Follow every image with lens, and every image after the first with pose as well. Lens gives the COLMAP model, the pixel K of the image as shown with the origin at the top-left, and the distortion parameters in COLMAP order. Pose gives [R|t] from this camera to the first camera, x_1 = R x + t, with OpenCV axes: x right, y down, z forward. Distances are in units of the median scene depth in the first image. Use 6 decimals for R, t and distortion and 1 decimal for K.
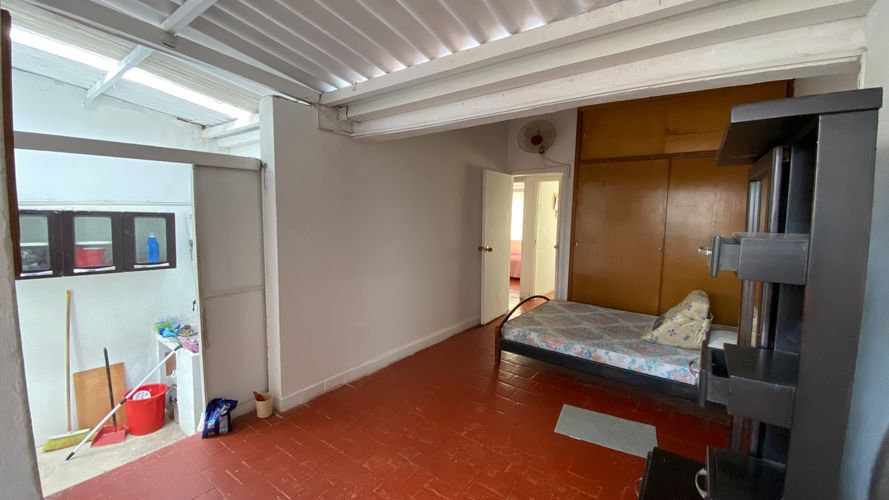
lens RADIAL K [[362.0, 0, 439.0], [0, 362.0, 247.3], [0, 0, 1]] dist [0.001473, -0.000037]
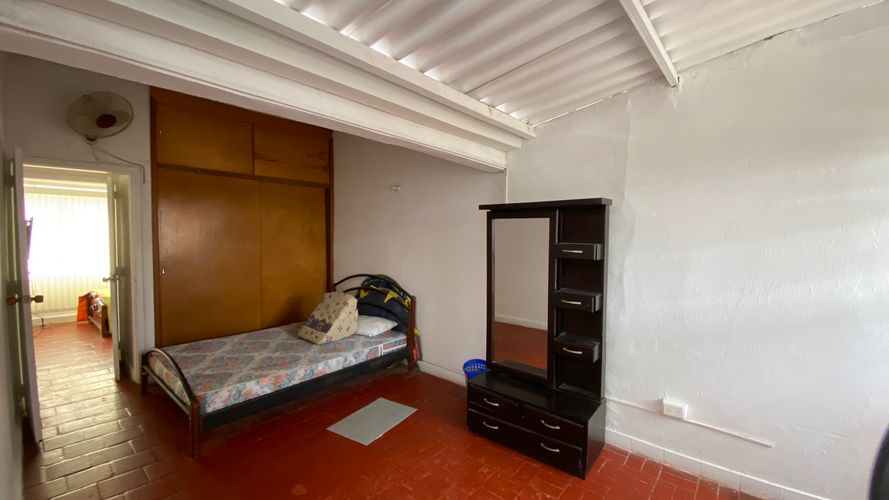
lens RADIAL K [[362.0, 0, 439.0], [0, 362.0, 247.3], [0, 0, 1]] dist [0.001473, -0.000037]
pose [[0.046315, -0.049339, 0.997708, -0.533719], [0.086490, 0.995227, 0.045201, -0.064210], [-0.995176, 0.084198, 0.050361, 0.552256]]
